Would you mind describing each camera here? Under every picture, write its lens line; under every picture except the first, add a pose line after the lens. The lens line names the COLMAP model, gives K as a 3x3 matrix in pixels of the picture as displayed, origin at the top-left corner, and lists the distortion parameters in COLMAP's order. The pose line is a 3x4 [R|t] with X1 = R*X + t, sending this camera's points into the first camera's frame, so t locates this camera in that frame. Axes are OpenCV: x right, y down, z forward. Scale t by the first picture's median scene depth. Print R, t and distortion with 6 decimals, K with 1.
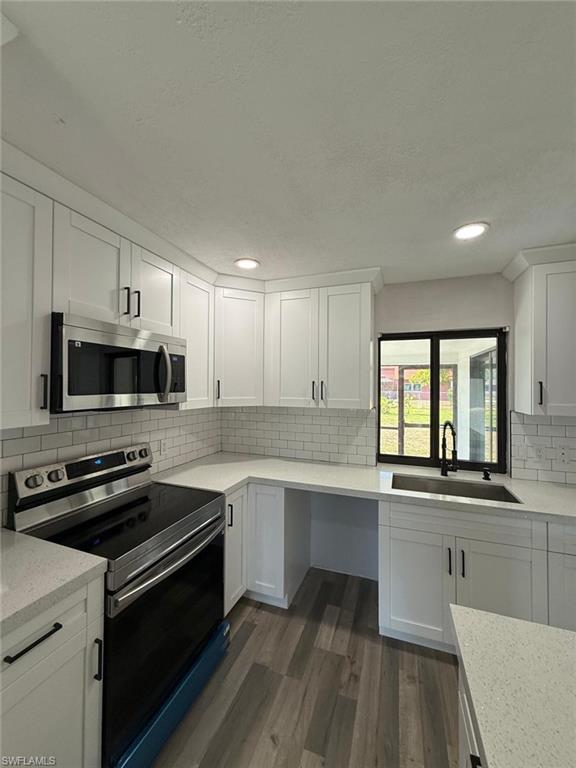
lens RADIAL K [[304.3, 0, 288.0], [0, 304.3, 384.0], [0, 0, 1]] dist [0.000649, 0.000279]
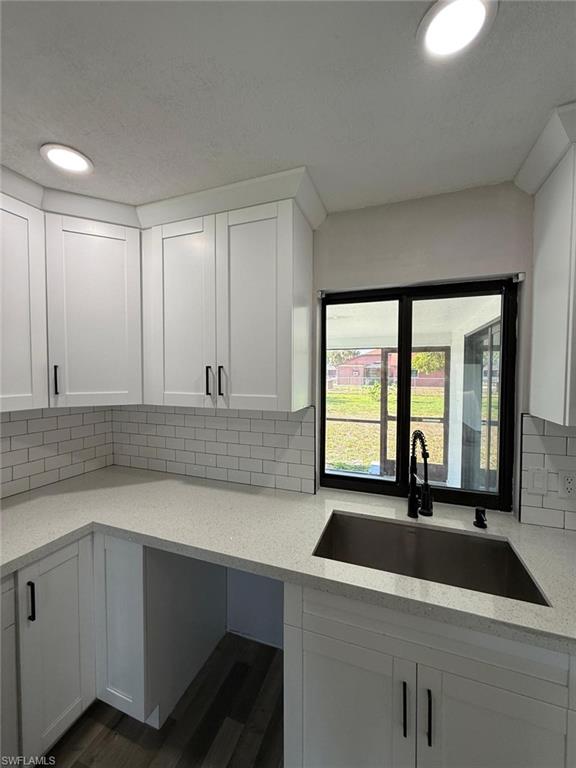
lens RADIAL K [[300.8, 0, 289.8], [0, 300.8, 382.7], [0, 0, 1]] dist [-0.000917, -0.000095]
pose [[0.999991, -0.003387, 0.002683, 0.256295], [0.003275, 0.999172, 0.040555, 0.000235], [-0.002818, -0.040546, 0.999174, 0.389907]]
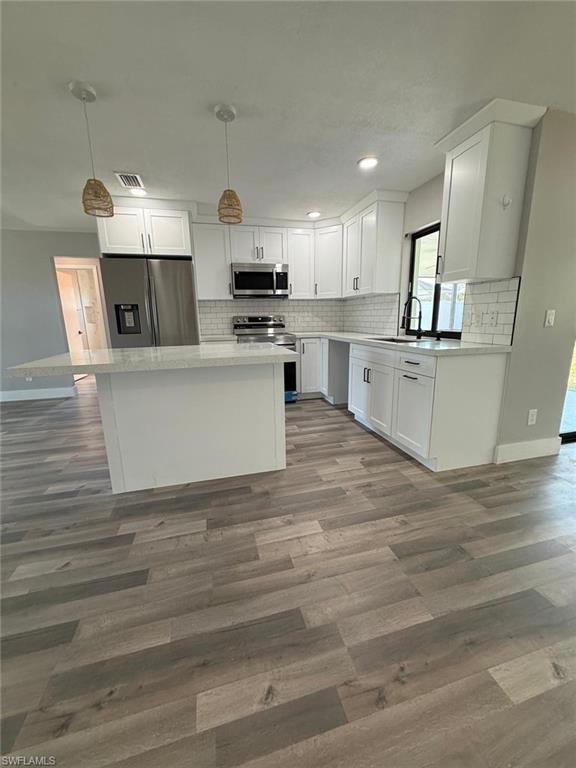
lens RADIAL K [[304.3, 0, 288.0], [0, 304.3, 384.0], [0, 0, 1]] dist [0.000649, 0.000279]
pose [[0.575105, 0.158017, -0.802674, 1.284615], [0.030878, 0.976276, 0.214317, 0.184247], [0.817497, -0.148039, 0.556582, -0.267761]]
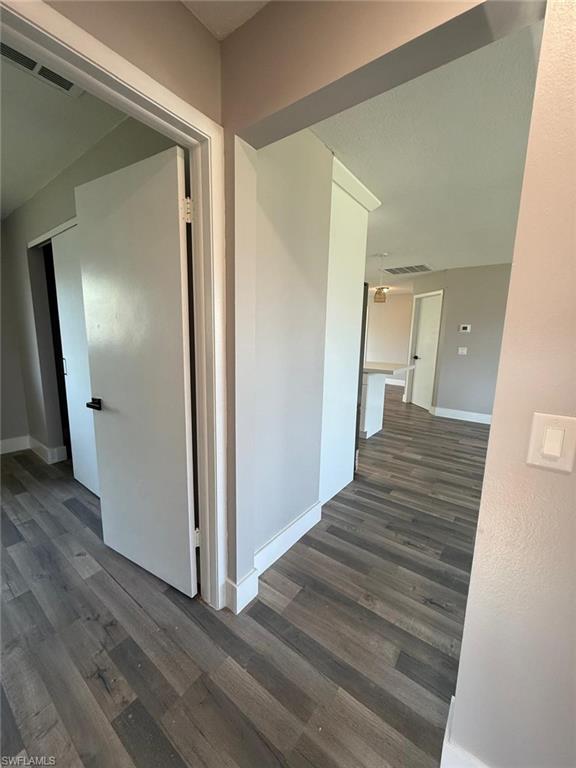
lens RADIAL K [[300.8, 0, 289.8], [0, 300.8, 382.7], [0, 0, 1]] dist [-0.000917, -0.000095]
pose [[0.282033, -0.147970, 0.947925, -1.655862], [-0.021701, 0.986798, 0.160495, 0.100883], [-0.959159, -0.065836, 0.275098, -0.182661]]
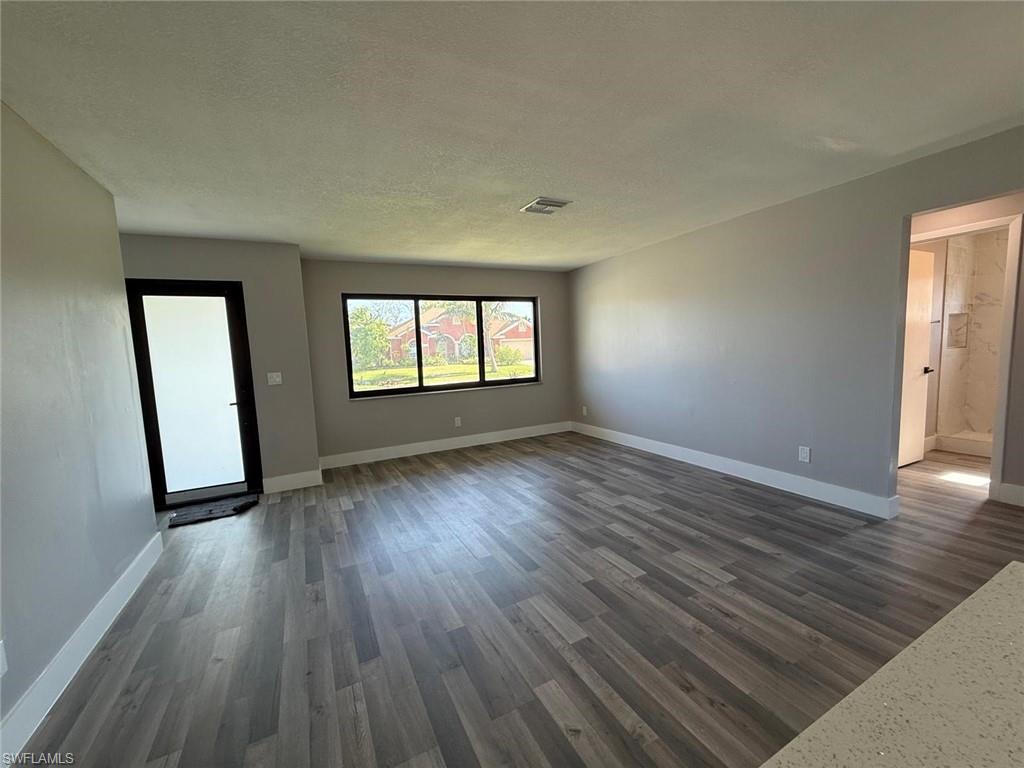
lens RADIAL K [[405.8, 0, 512.0], [0, 405.8, 384.0], [0, 0, 1]] dist [0.000649, 0.000279]
pose [[-0.677125, 0.089510, -0.730404, 0.435613], [0.042428, 0.995672, 0.082686, 0.100590], [0.734644, 0.024999, -0.677992, -0.330024]]
